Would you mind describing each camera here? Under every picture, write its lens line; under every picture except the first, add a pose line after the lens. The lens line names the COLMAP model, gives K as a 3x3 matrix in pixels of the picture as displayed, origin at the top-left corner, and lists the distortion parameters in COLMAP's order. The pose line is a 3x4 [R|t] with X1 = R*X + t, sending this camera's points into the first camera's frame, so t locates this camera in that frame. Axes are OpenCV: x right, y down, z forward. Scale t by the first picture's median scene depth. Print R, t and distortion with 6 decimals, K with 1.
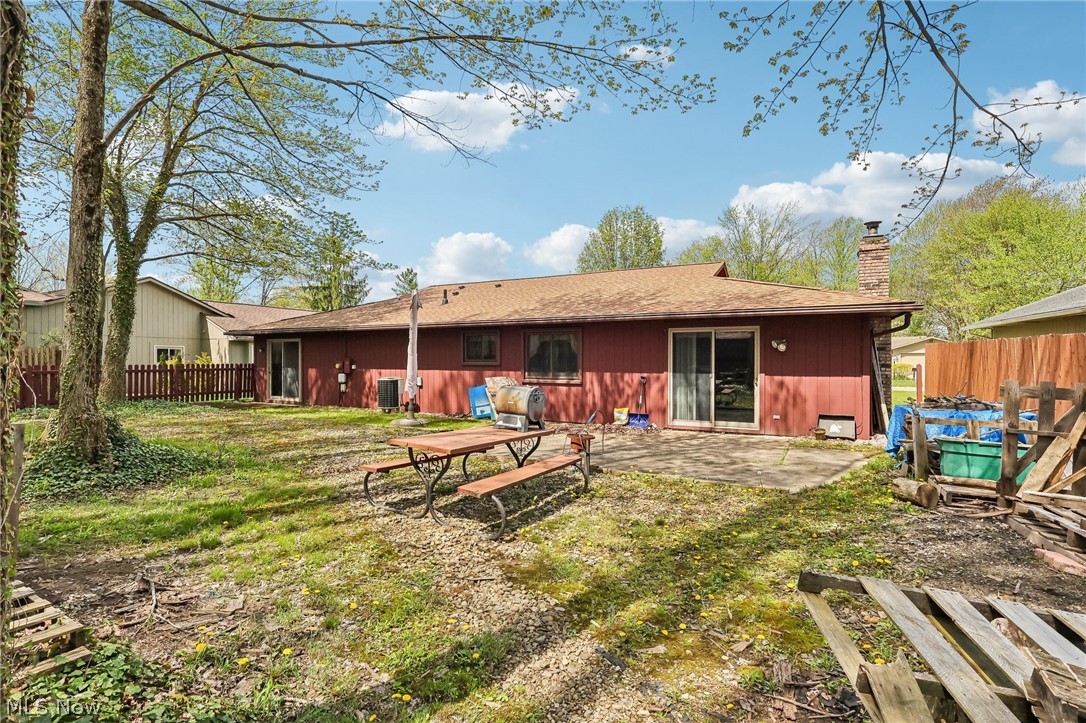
lens RADIAL K [[503.4, 0, 543.0], [0, 503.4, 361.5], [0, 0, 1]] dist [-0.000555, 0.000306]
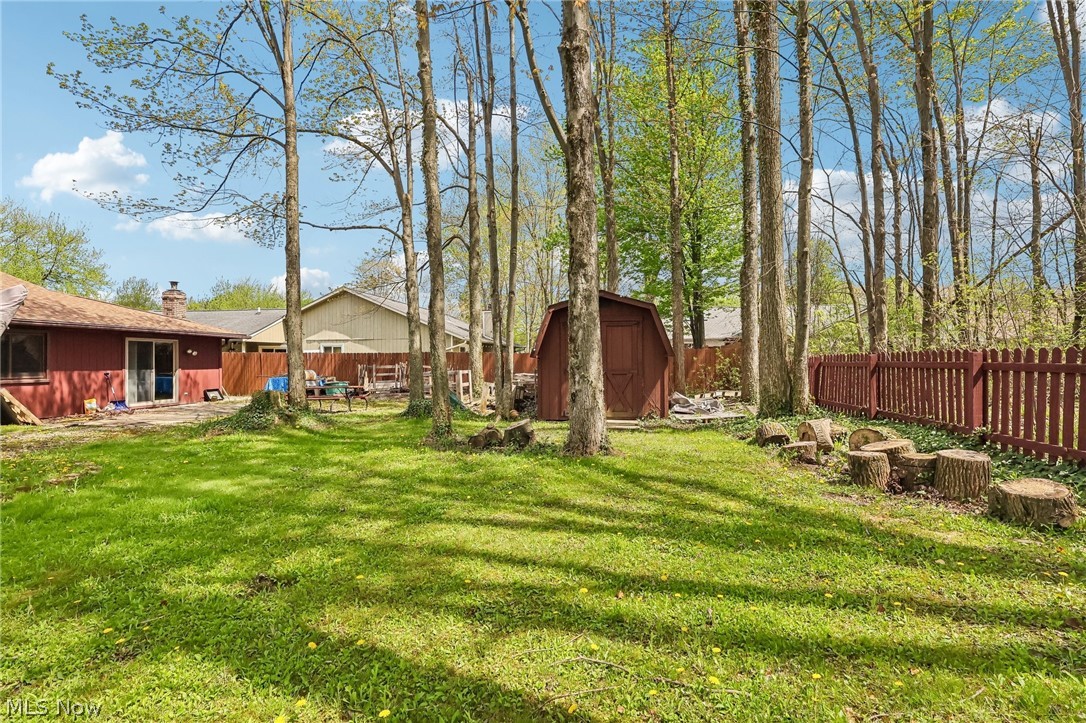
lens RADIAL K [[501.7, 0, 543.0], [0, 501.7, 361.5], [0, 0, 1]] dist [-0.002995, 0.000431]
pose [[-0.337328, 0.000977, 0.941387, -1.171734], [0.009667, 0.999950, 0.002426, 0.005750], [-0.941338, 0.009919, -0.337321, 0.321328]]
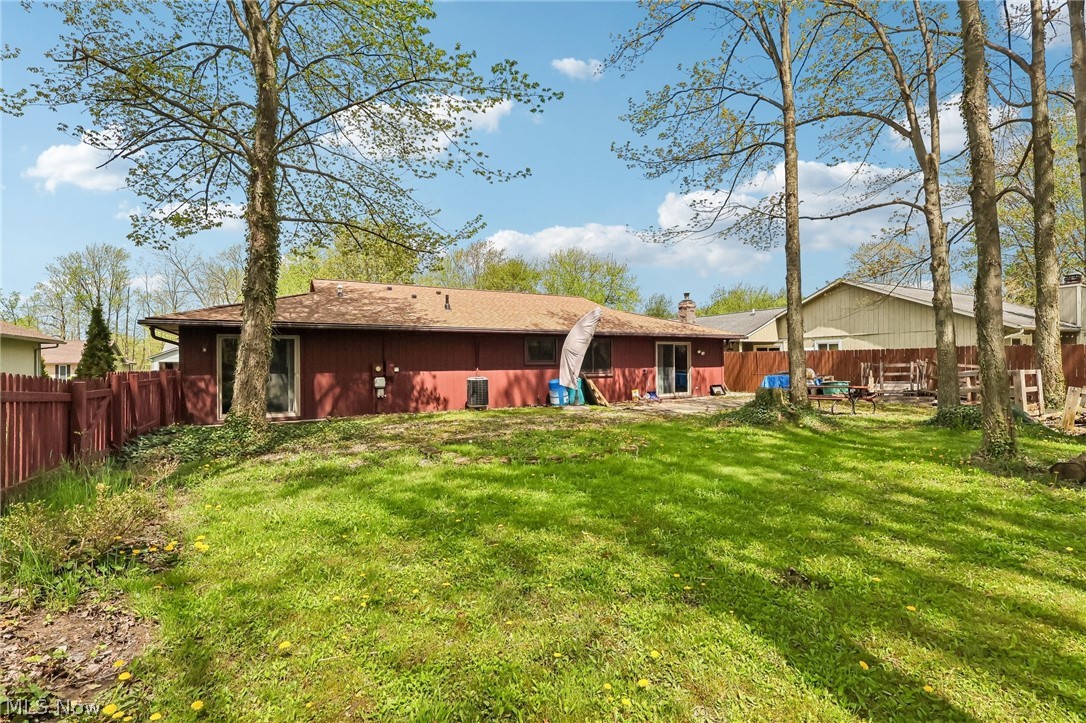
lens RADIAL K [[503.4, 0, 543.0], [0, 503.4, 361.5], [0, 0, 1]] dist [-0.000555, 0.000306]
pose [[0.532345, -0.002356, 0.846524, -1.171388], [0.014980, 0.999866, -0.006638, 0.006396], [-0.846395, 0.016214, 0.532309, 0.337528]]
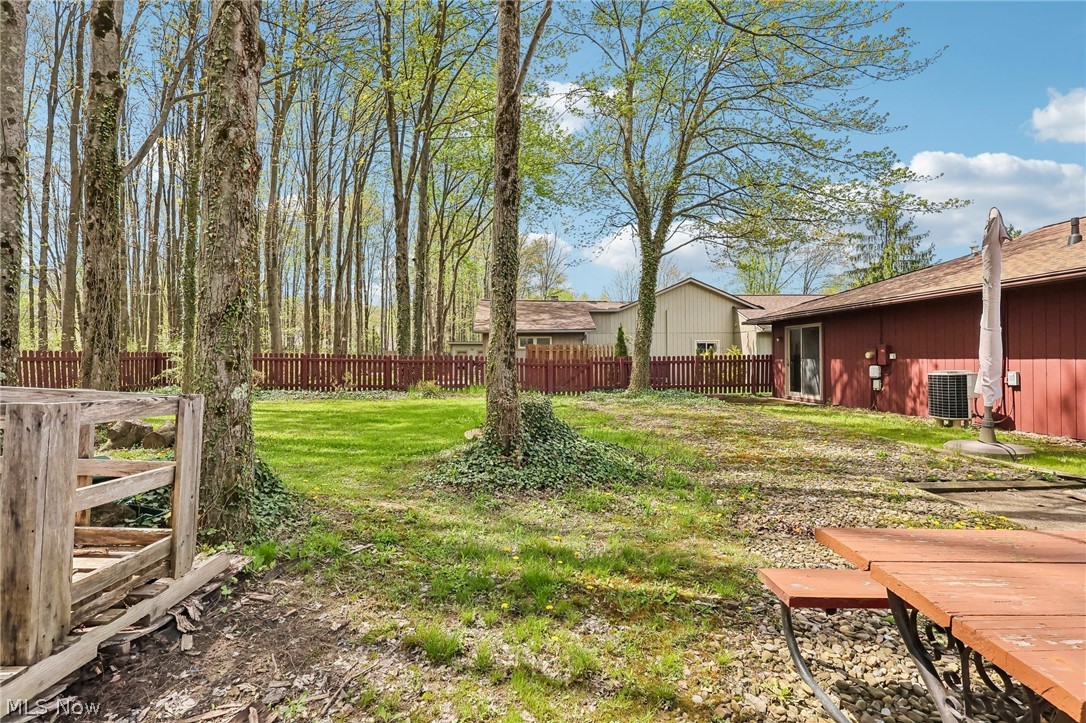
lens RADIAL K [[503.4, 0, 543.0], [0, 503.4, 361.5], [0, 0, 1]] dist [-0.000555, 0.000306]
pose [[0.532633, -0.002383, -0.846343, -0.041522], [0.007753, 0.999968, 0.002064, 0.014797], [0.846311, -0.007661, 0.532634, 0.232133]]
